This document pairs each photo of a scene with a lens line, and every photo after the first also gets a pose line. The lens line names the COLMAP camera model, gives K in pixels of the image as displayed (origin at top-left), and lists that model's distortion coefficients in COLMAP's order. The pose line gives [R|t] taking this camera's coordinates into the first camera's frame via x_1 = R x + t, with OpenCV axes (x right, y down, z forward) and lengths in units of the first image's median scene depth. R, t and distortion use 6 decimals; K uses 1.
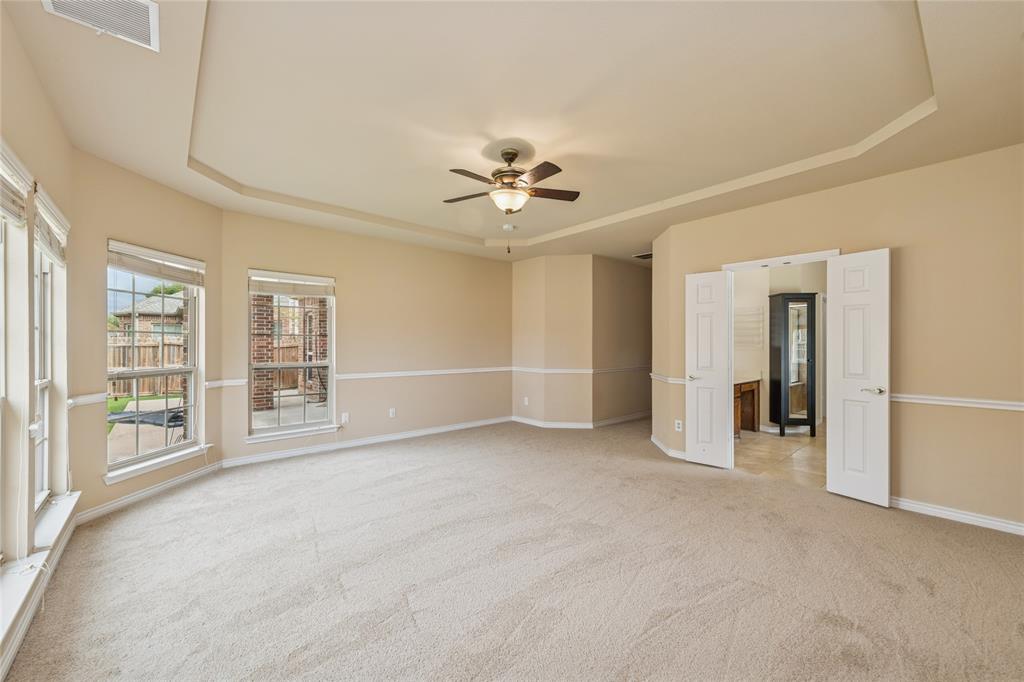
lens RADIAL K [[392.6, 0, 499.6], [0, 392.6, 345.9], [0, 0, 1]] dist [0.001957, 0.000092]
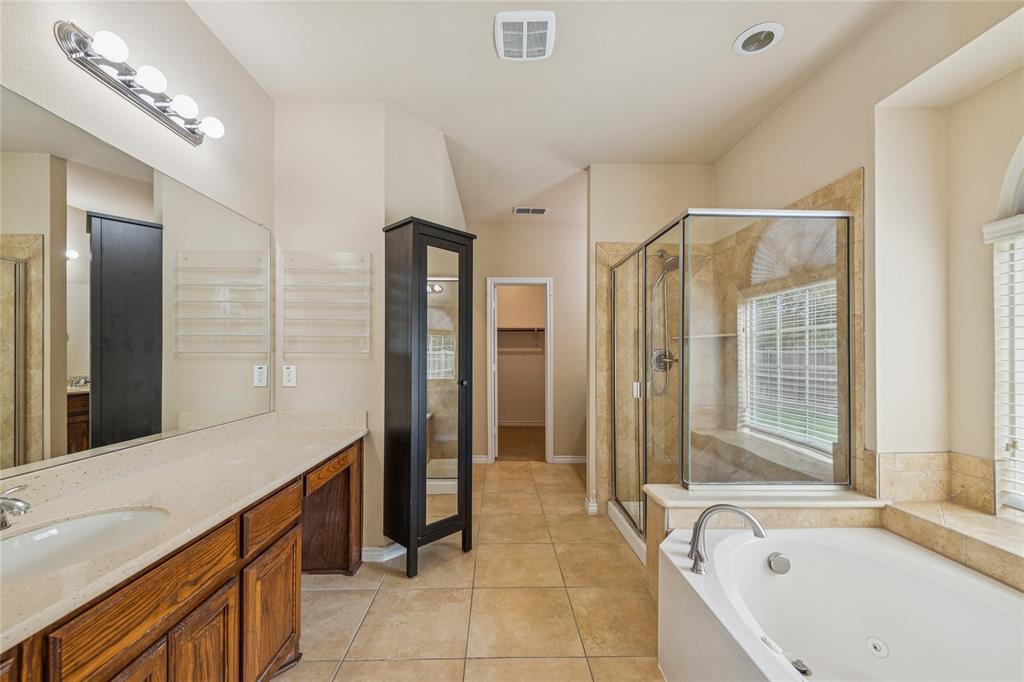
lens RADIAL K [[402.8, 0, 511.4], [0, 402.8, 354.1], [0, 0, 1]] dist [0.013656, -0.000080]
pose [[0.606957, 0.002829, 0.794730, 0.459528], [-0.003854, 0.999992, -0.000616, 0.003198], [-0.794725, -0.002689, 0.606963, 0.679970]]
